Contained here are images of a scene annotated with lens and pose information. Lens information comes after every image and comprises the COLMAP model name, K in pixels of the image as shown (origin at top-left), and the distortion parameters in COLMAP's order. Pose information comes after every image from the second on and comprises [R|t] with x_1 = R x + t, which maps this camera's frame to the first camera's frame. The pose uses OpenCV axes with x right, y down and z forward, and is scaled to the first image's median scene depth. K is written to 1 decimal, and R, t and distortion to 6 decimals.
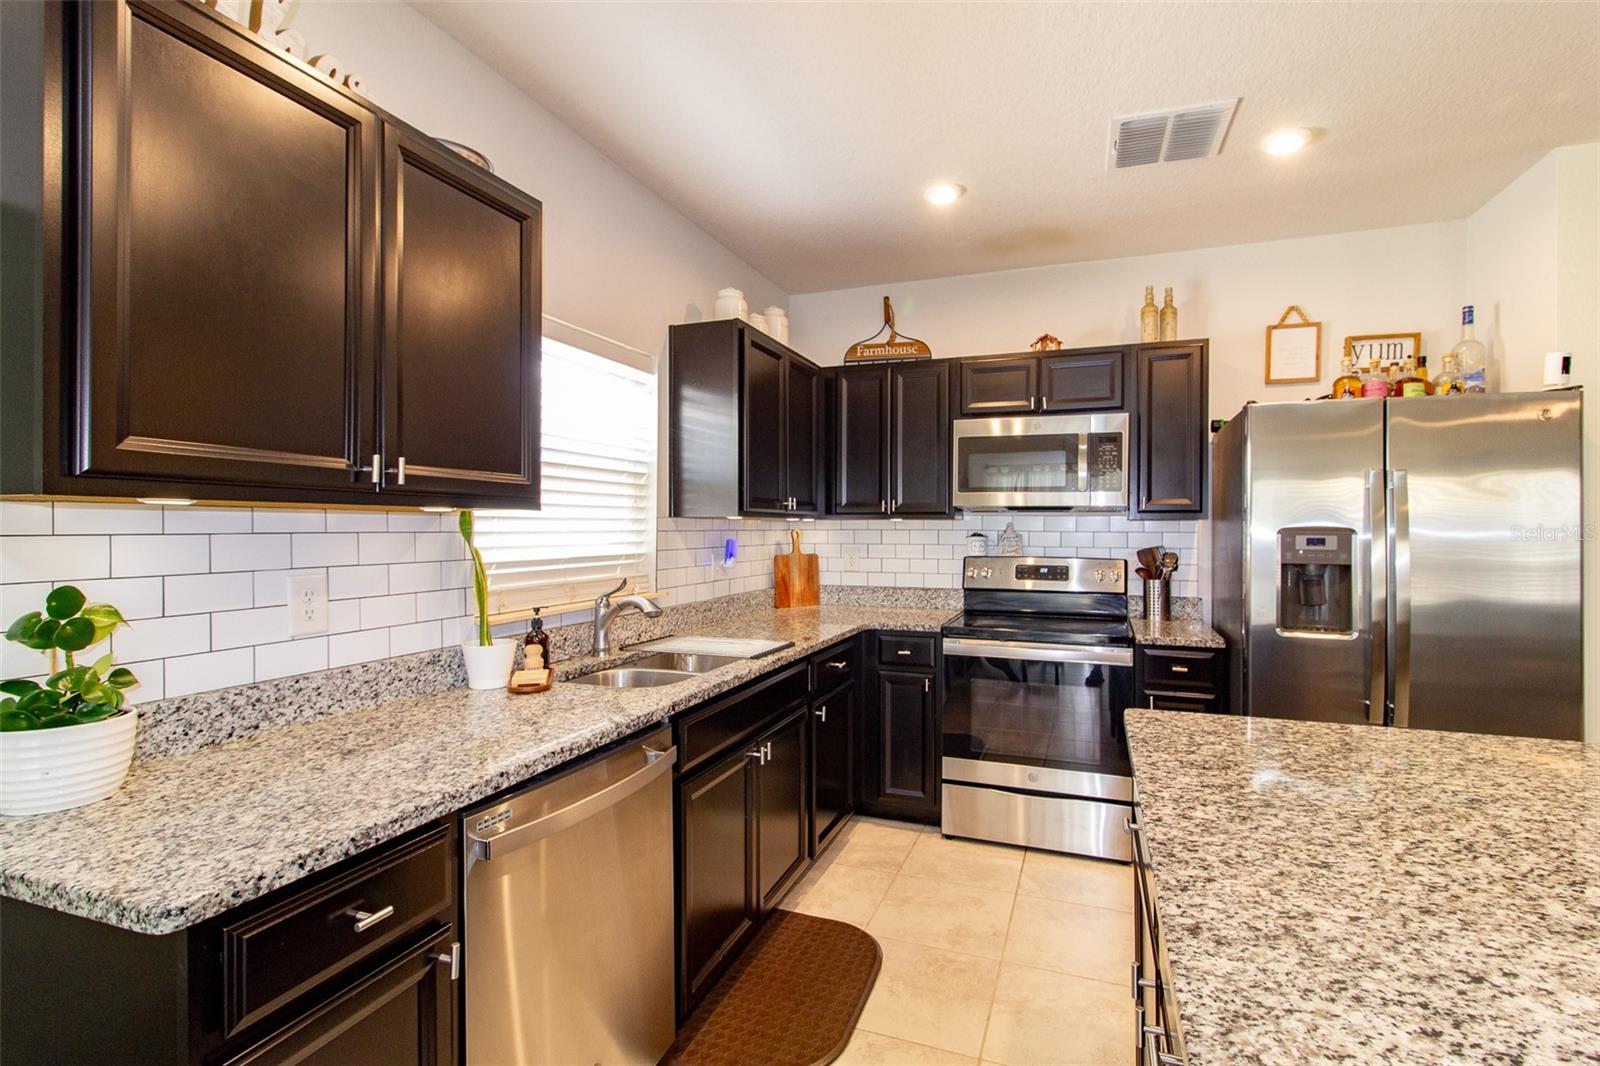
lens RADIAL K [[737.6, 0, 825.0], [0, 737.6, 528.3], [0, 0, 1]] dist [0.002694, 0.000290]
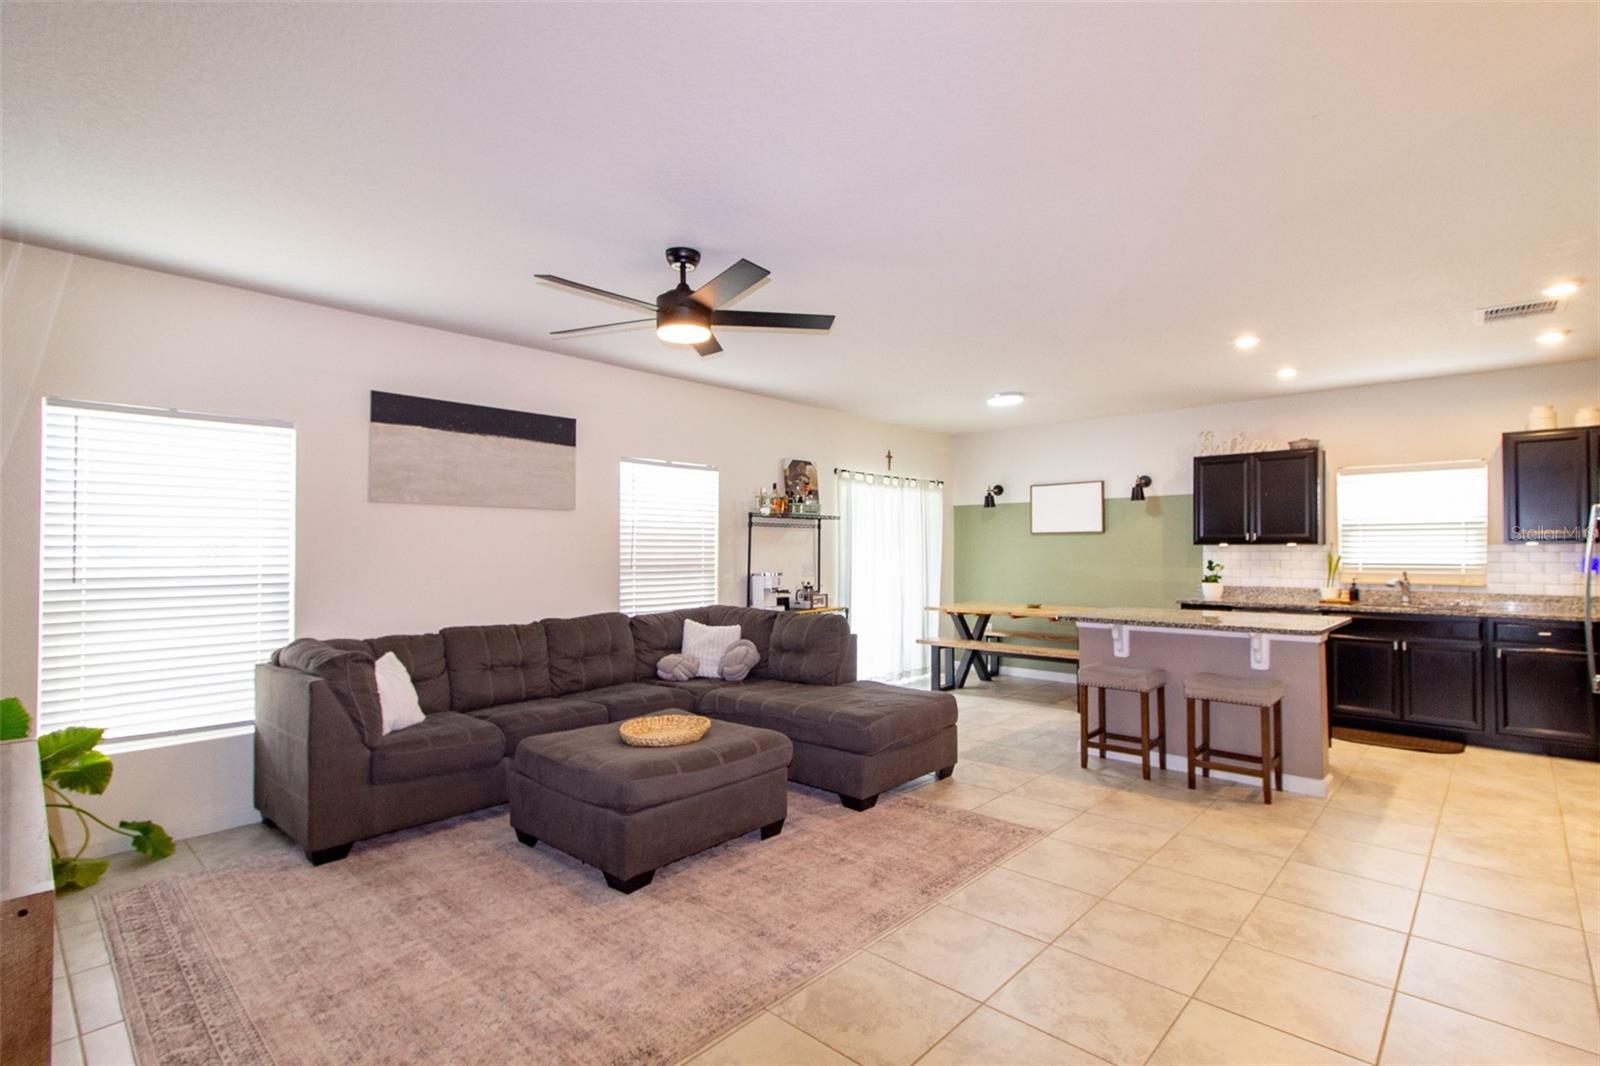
lens RADIAL K [[742.6, 0, 840.4], [0, 742.6, 533.3], [0, 0, 1]] dist [-0.004152, -0.000379]
pose [[-0.369174, -0.025062, -0.929022, 2.055771], [-0.002219, 0.999657, -0.026086, 0.009486], [0.929358, -0.007569, -0.369103, 0.159889]]
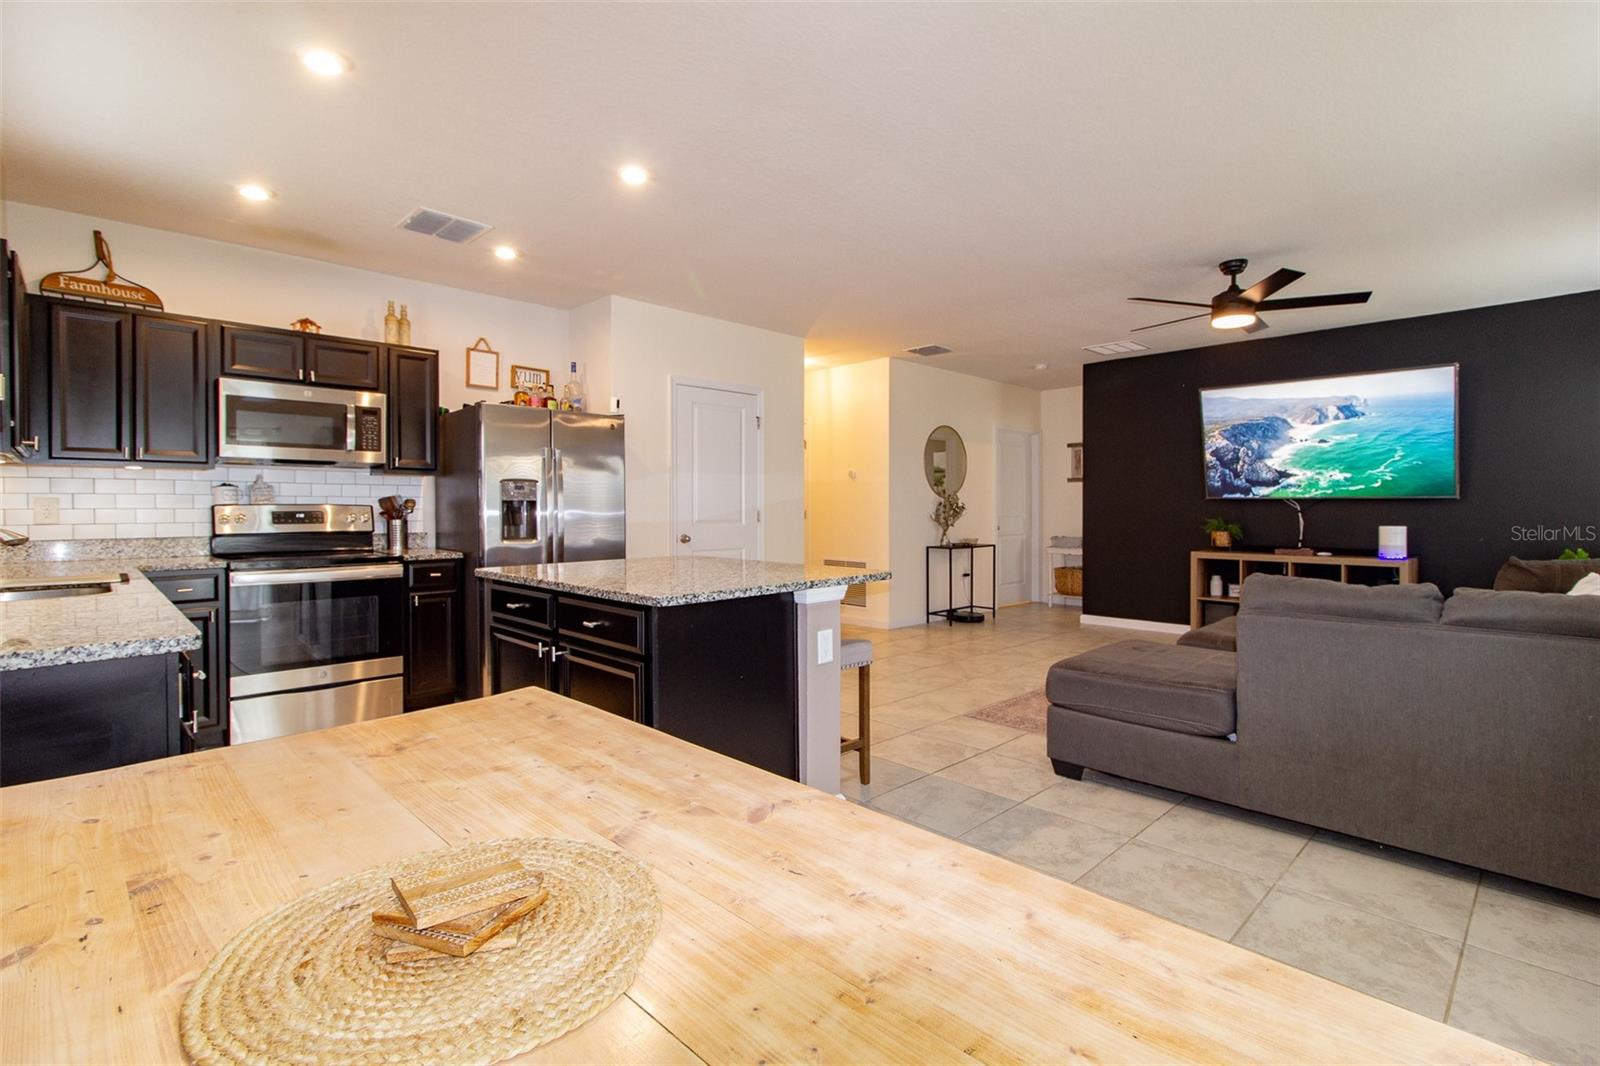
lens RADIAL K [[743.3, 0, 808.6], [0, 743.3, 516.1], [0, 0, 1]] dist [-0.000151, 0.000220]
pose [[0.439326, -0.013793, 0.898222, -0.499389], [0.003856, 0.999902, 0.013468, 0.053808], [-0.898320, -0.002454, 0.439336, -0.309733]]
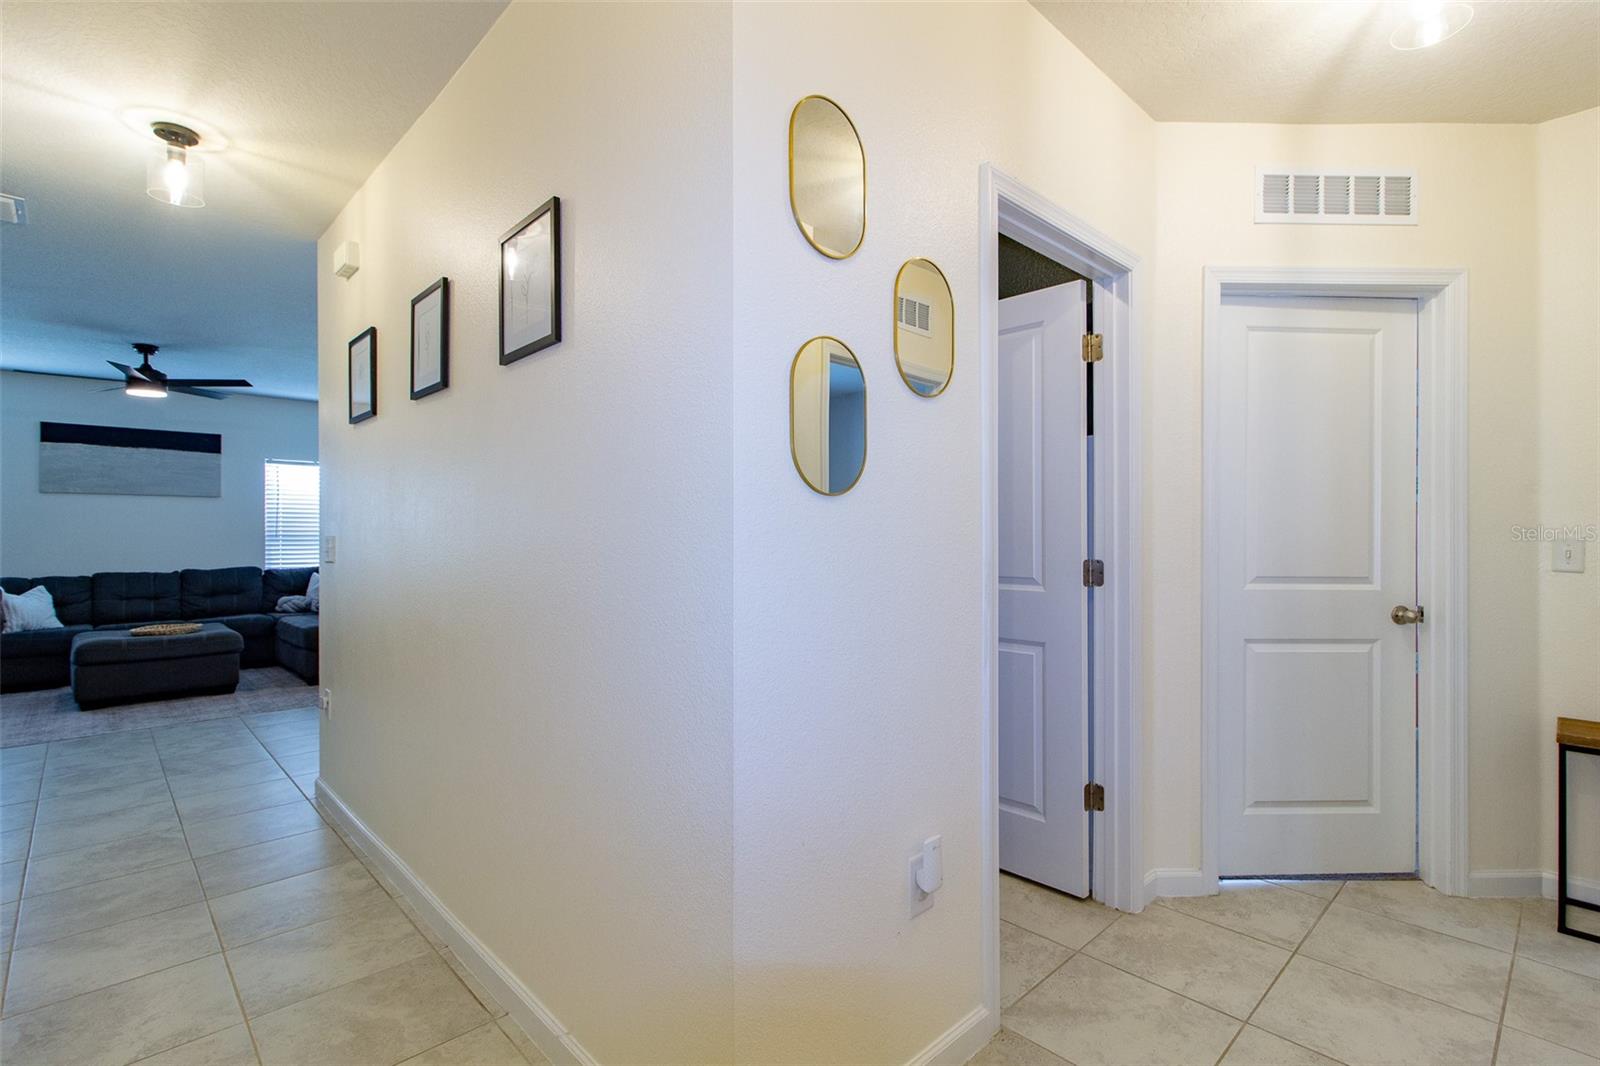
lens RADIAL K [[737.6, 0, 825.0], [0, 737.6, 528.3], [0, 0, 1]] dist [0.002694, 0.000290]
pose [[-0.426016, -0.009643, -0.904664, 2.086568], [-0.003548, 0.999953, -0.008988, 0.034610], [0.904708, -0.000619, -0.426031, 1.832124]]
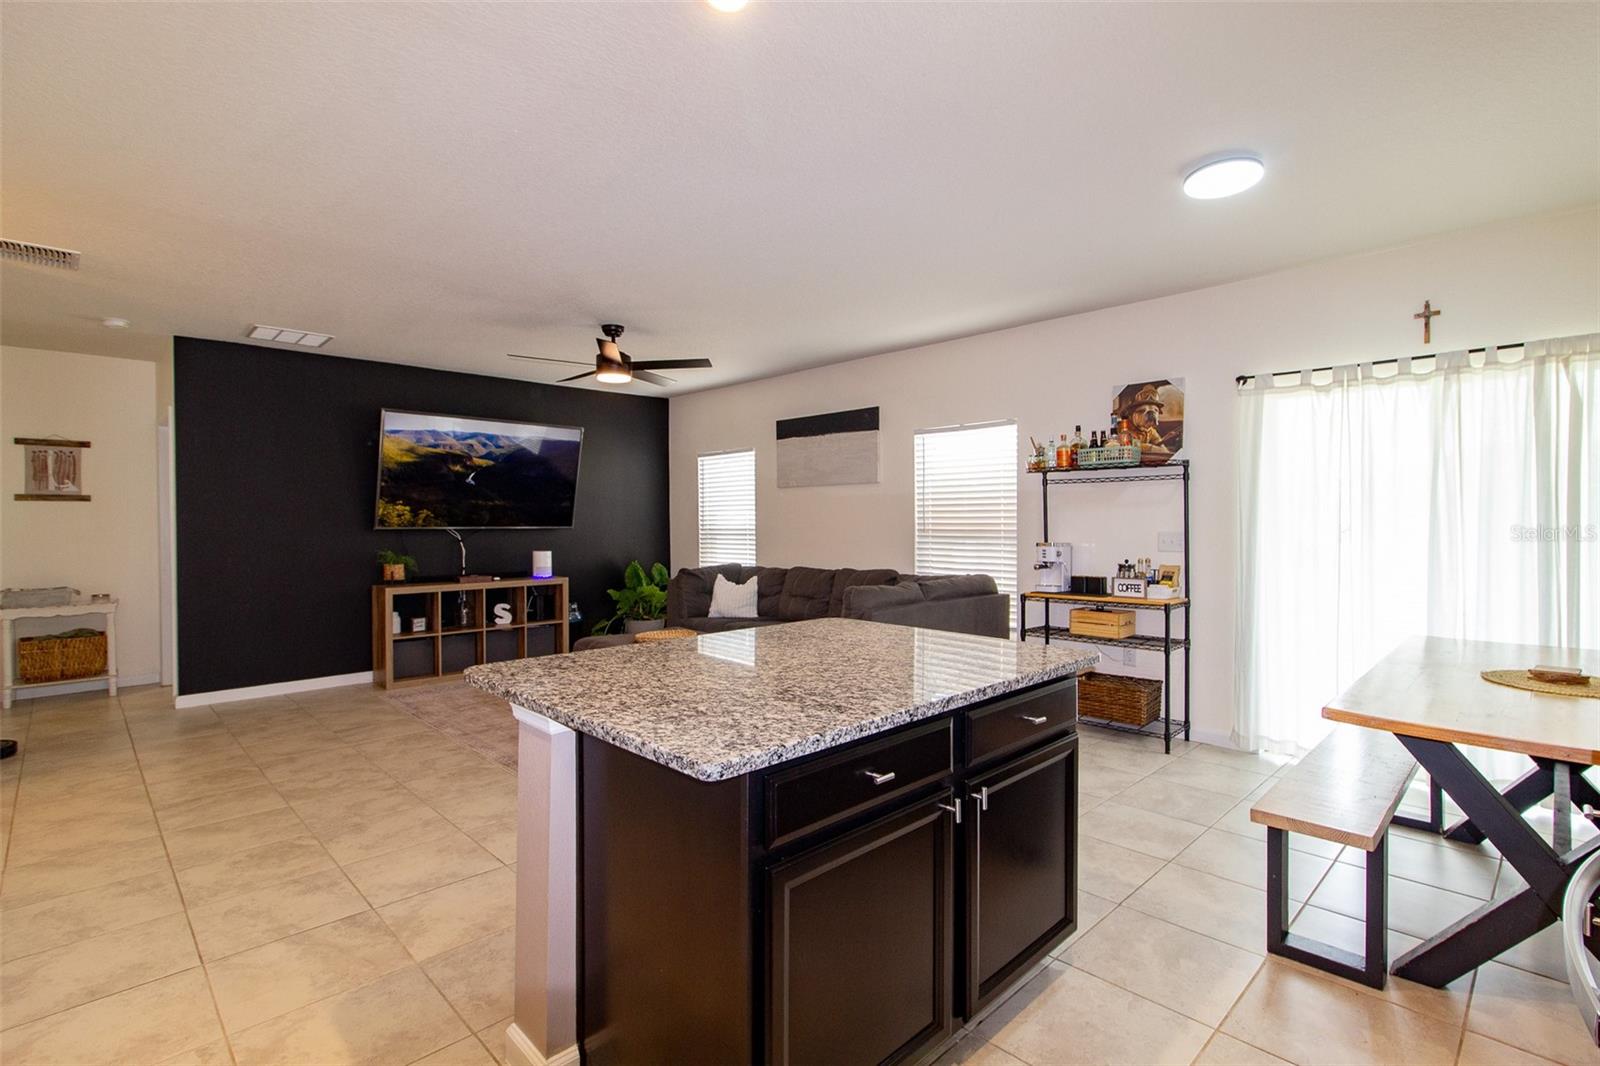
lens RADIAL K [[769.0, 0, 836.3], [0, 769.0, 529.0], [0, 0, 1]] dist [0.002271, 0.000123]
pose [[-0.908649, -0.004787, 0.417532, -0.001883], [0.002717, 0.999845, 0.017376, 0.005295], [-0.417551, 0.016923, -0.908496, 0.919300]]
